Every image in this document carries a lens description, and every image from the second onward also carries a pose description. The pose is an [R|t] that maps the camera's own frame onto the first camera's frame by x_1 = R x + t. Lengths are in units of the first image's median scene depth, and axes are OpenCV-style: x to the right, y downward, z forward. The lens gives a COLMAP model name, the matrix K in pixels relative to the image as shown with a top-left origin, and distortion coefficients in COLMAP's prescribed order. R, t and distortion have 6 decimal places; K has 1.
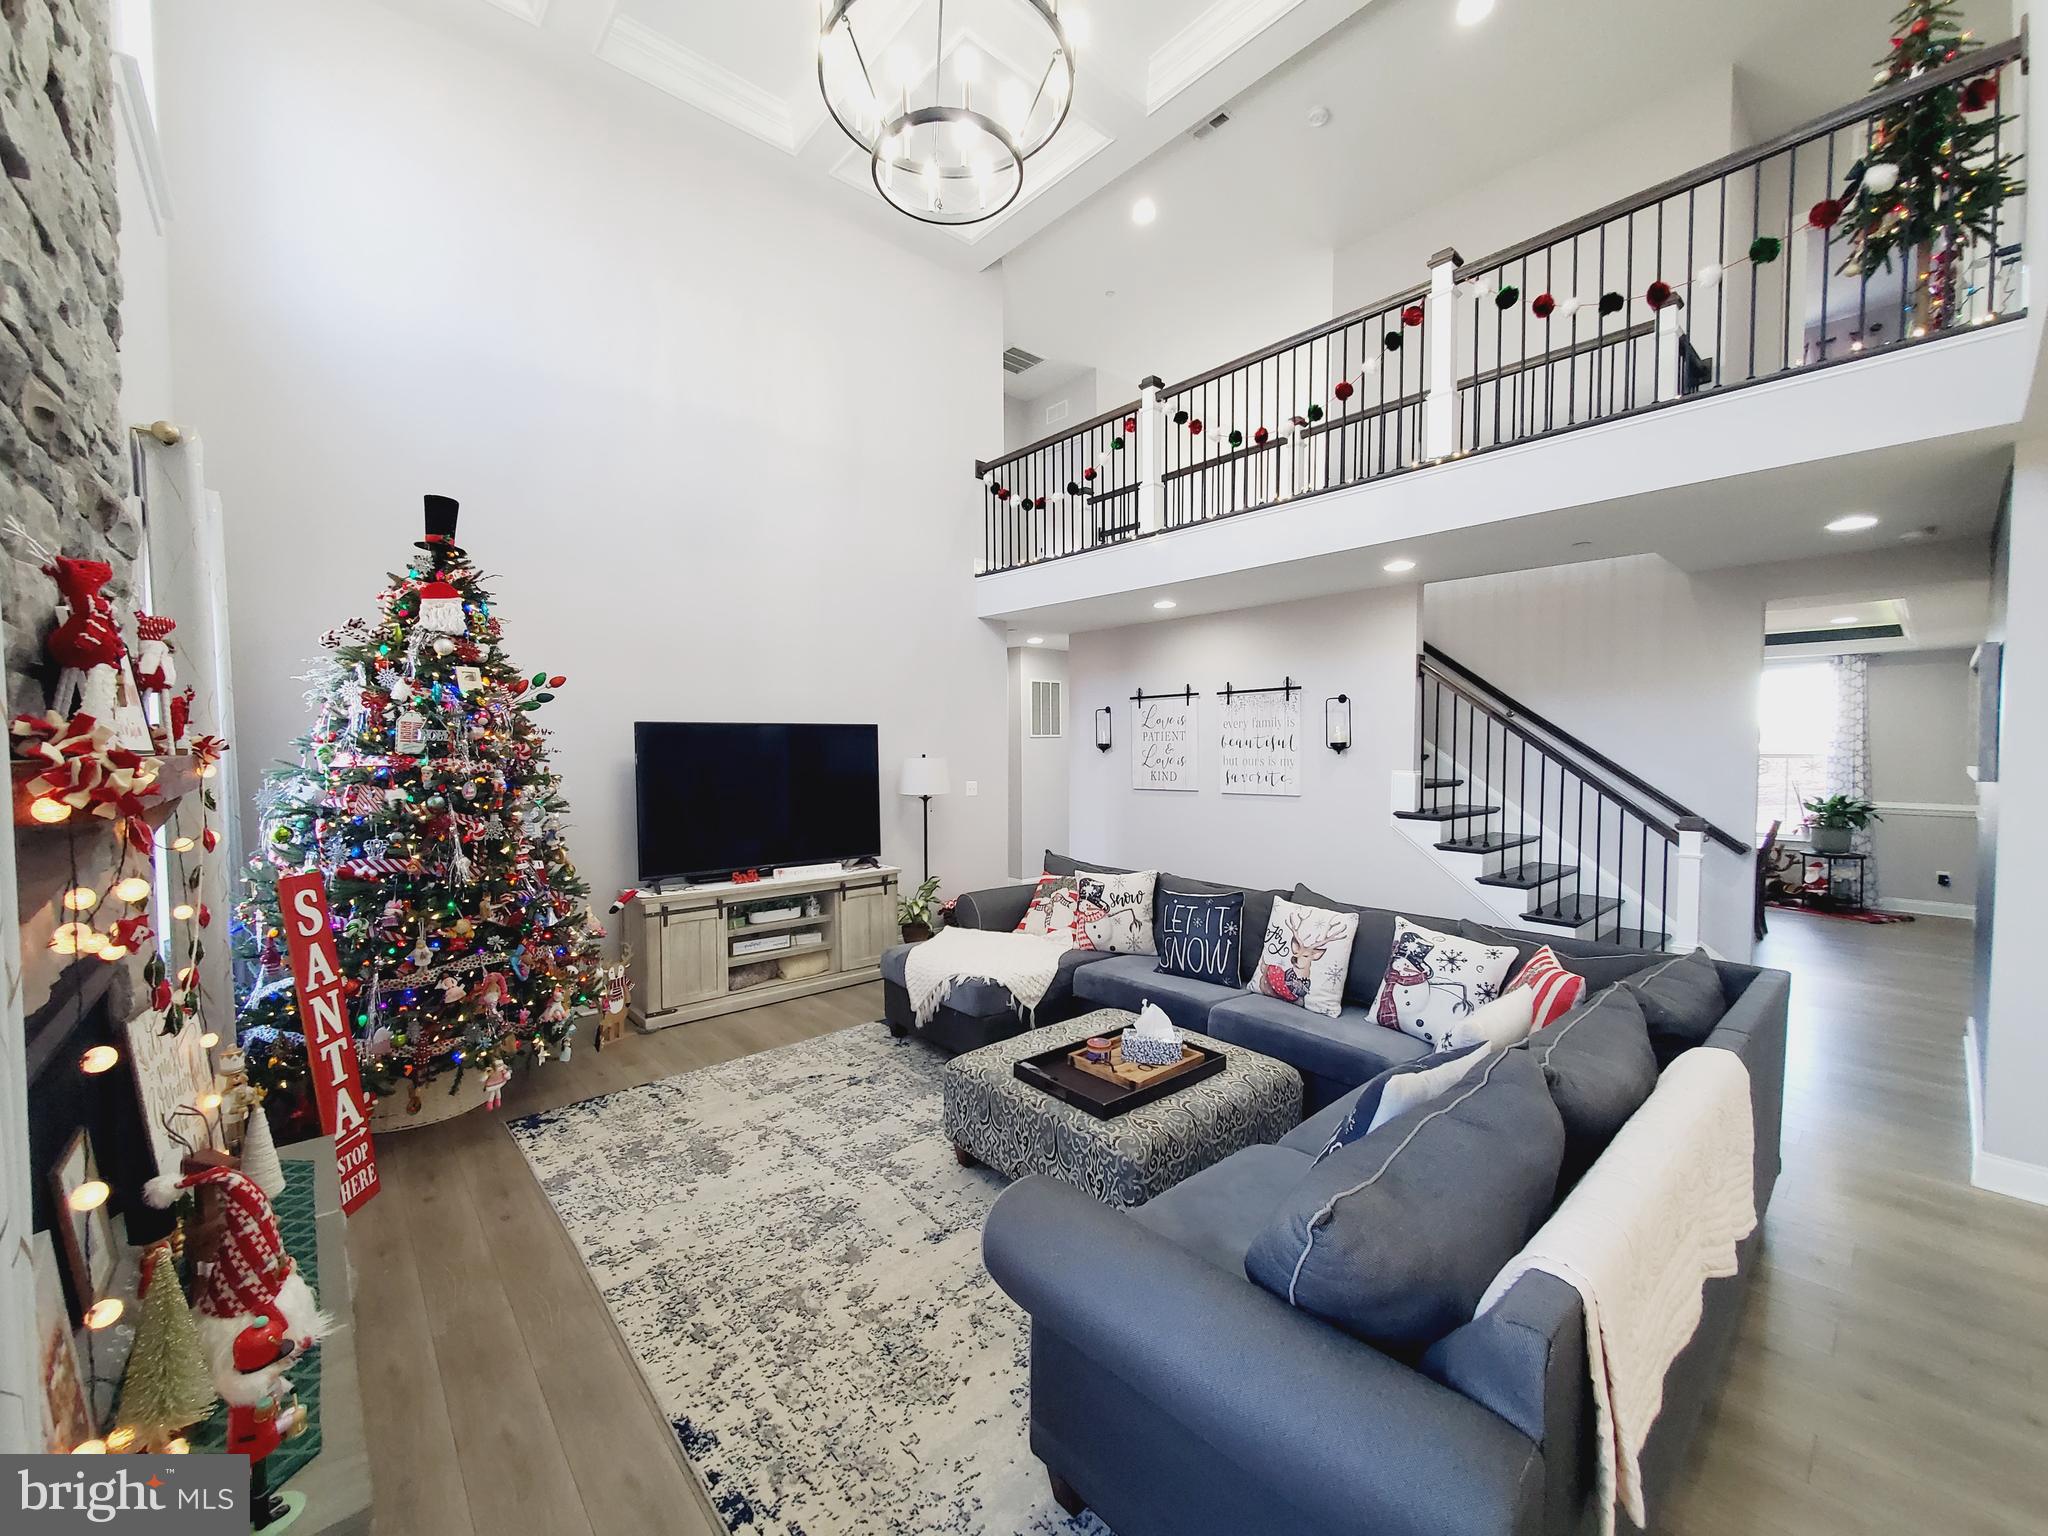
lens RADIAL K [[806.1, 0, 1004.9], [0, 806.1, 768.4], [0, 0, 1]] dist [0.000846, -0.000015]
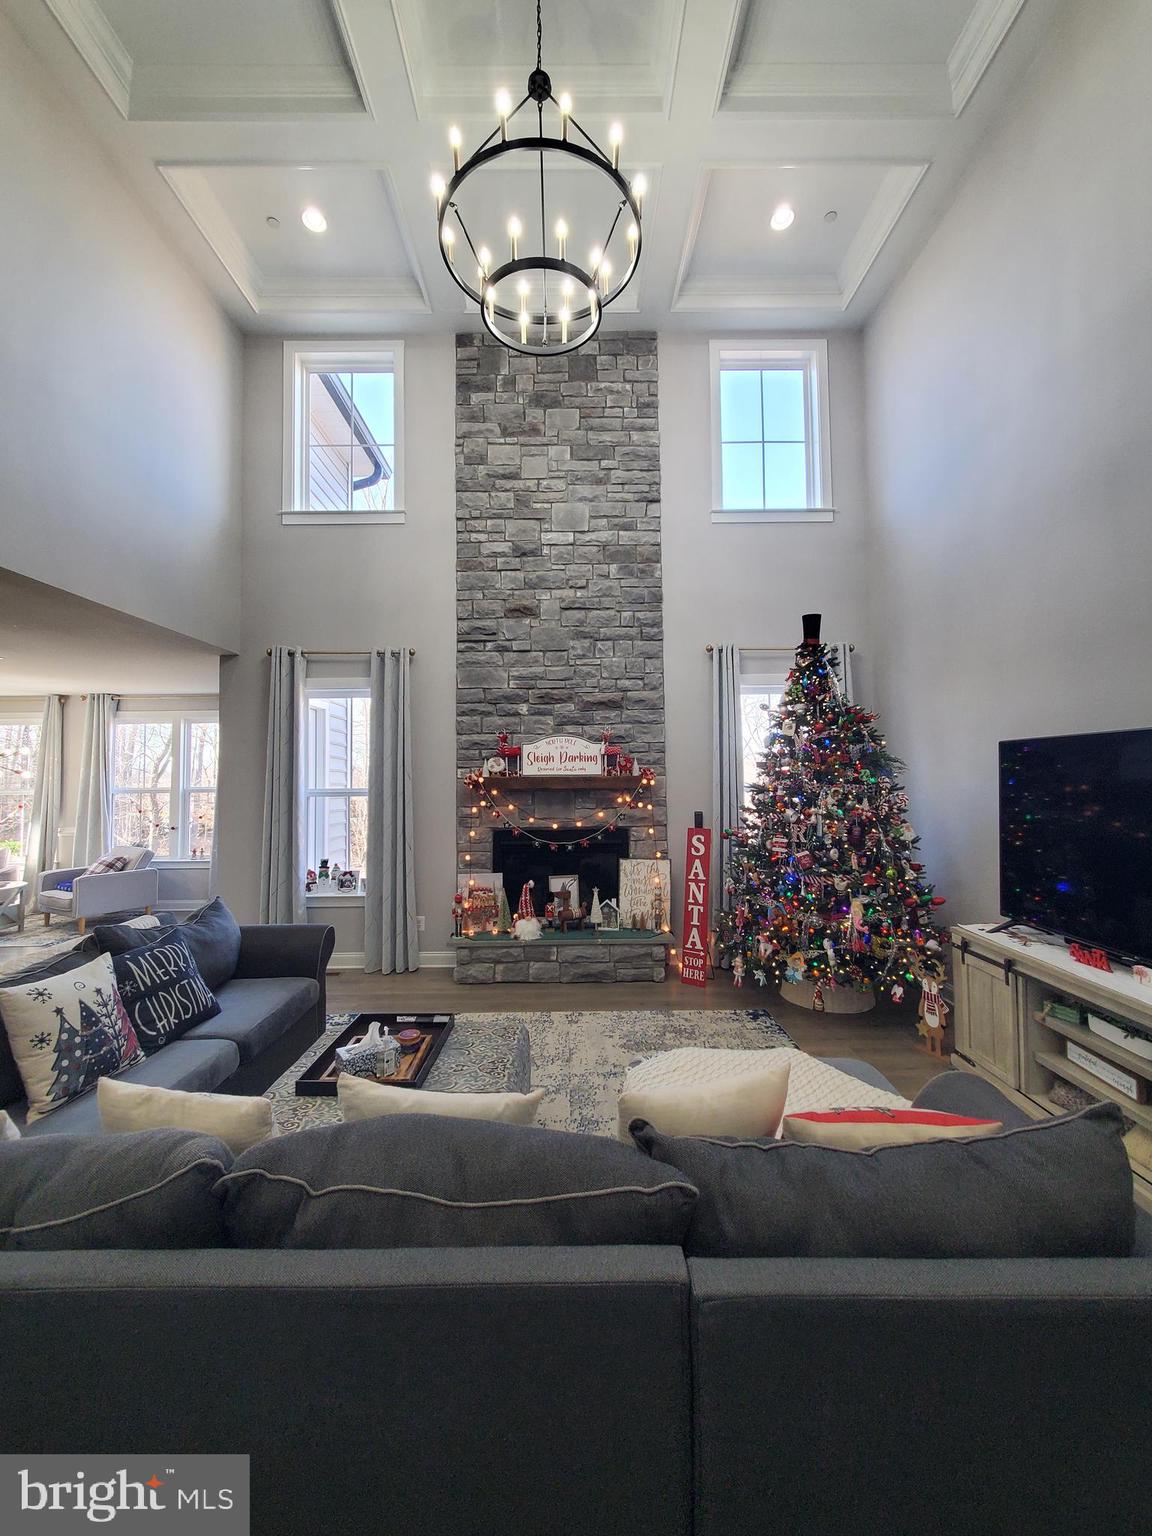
lens RADIAL K [[608.4, 0, 571.9], [0, 608.4, 752.5], [0, 0, 1]] dist [0.000725, 0.000377]
pose [[-0.653118, -0.018208, -0.757037, 0.401280], [-0.009236, 0.999828, -0.016080, -0.030566], [0.757200, -0.003510, -0.653174, 1.115589]]
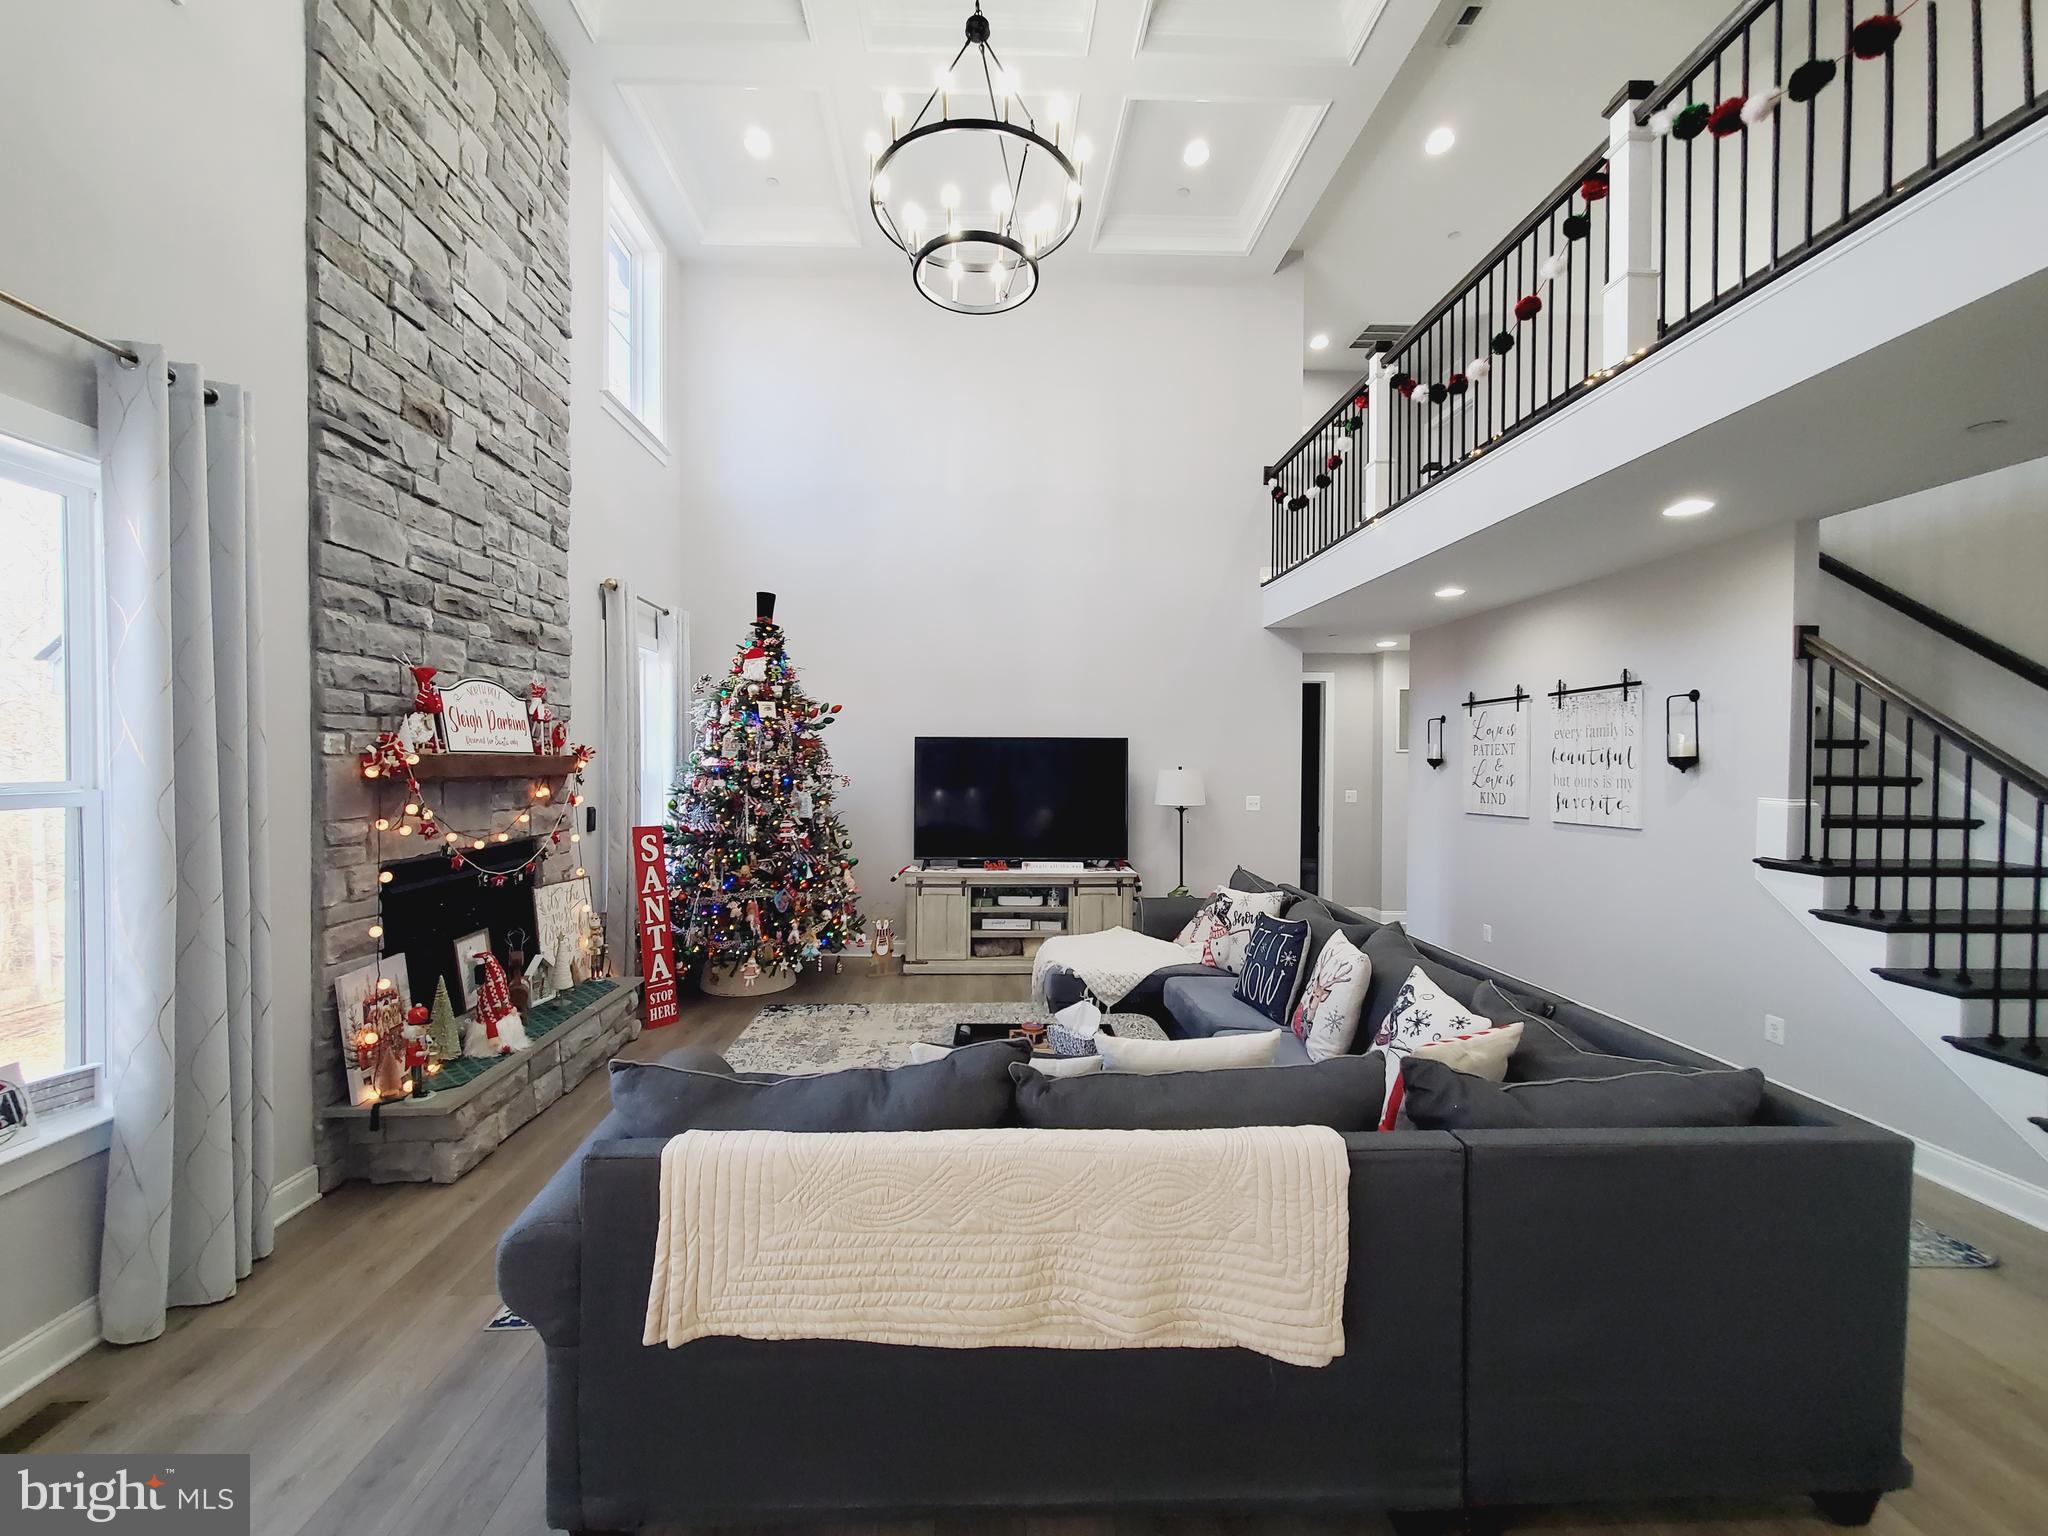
lens RADIAL K [[811.2, 0, 1010.7], [0, 811.2, 770.8], [0, 0, 1]] dist [0.000725, 0.000377]
pose [[0.780155, 0.016528, -0.625368, 0.498852], [-0.027838, 0.999578, -0.008311, 0.003480], [0.624967, 0.023892, 0.780286, 0.074049]]
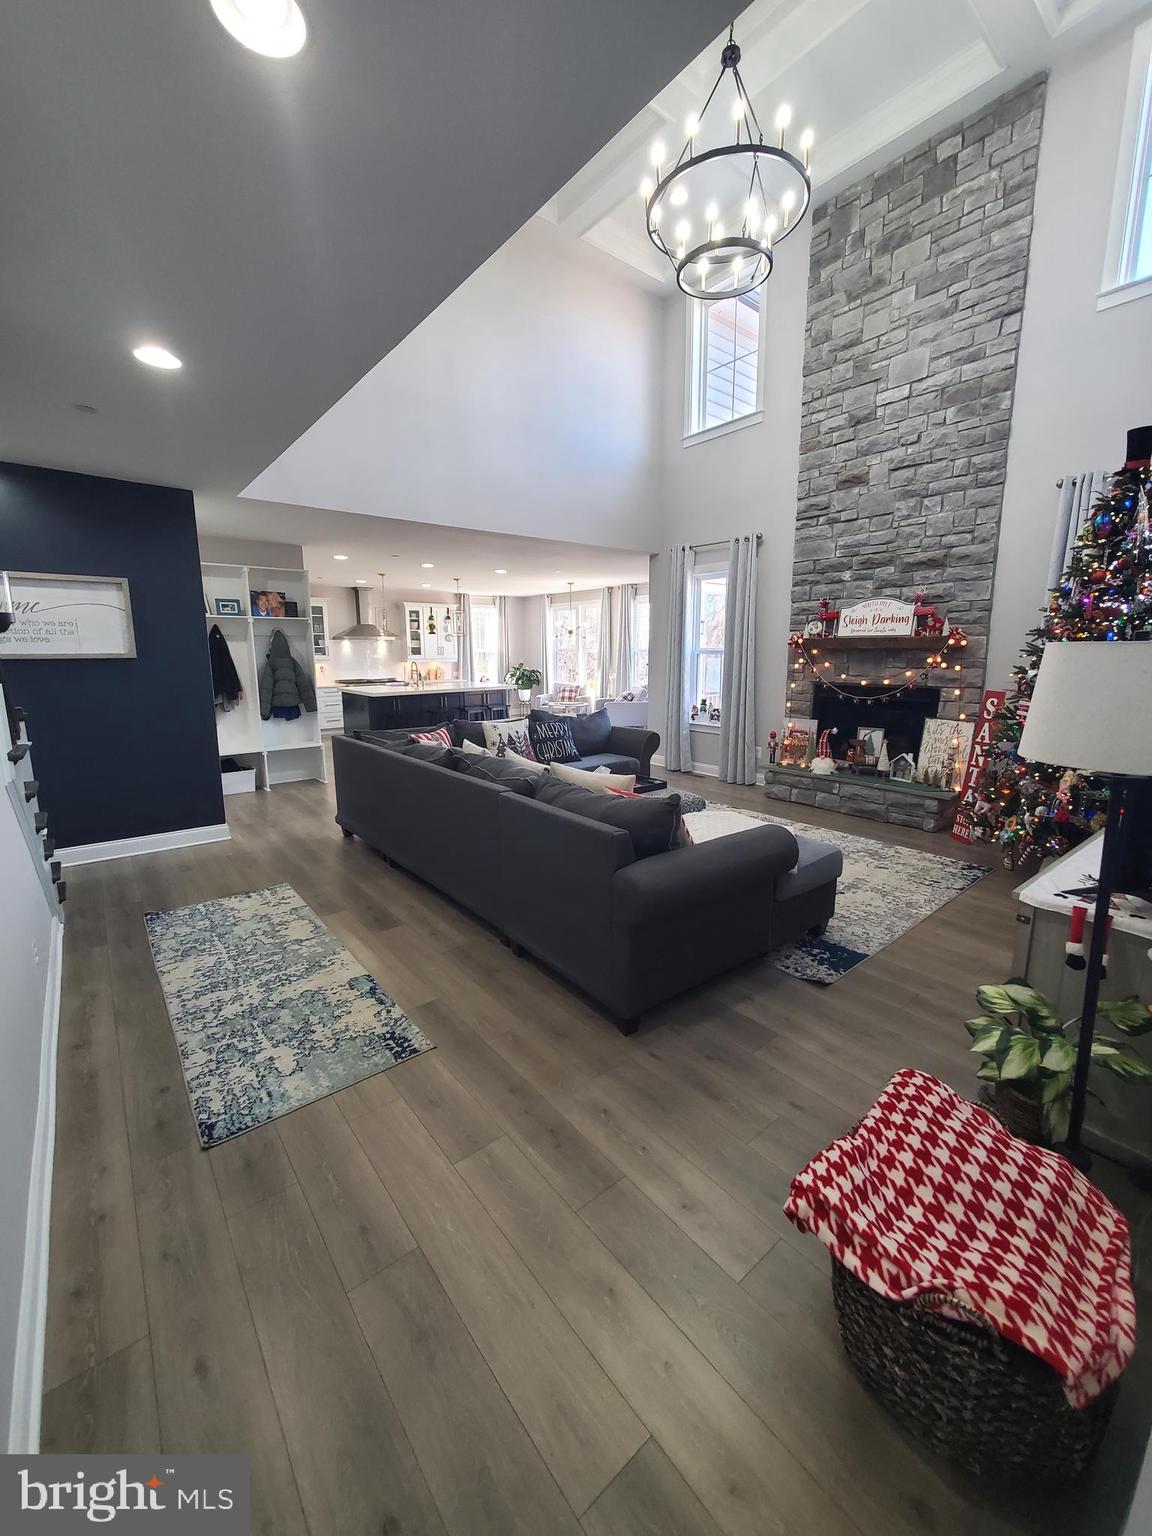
lens RADIAL K [[608.4, 0, 571.9], [0, 608.4, 752.5], [0, 0, 1]] dist [0.000725, 0.000377]
pose [[-0.999230, 0.004648, 0.038963, 0.125735], [0.012264, 0.980210, 0.197581, -0.026631], [-0.037273, 0.197906, -0.979512, 1.620808]]
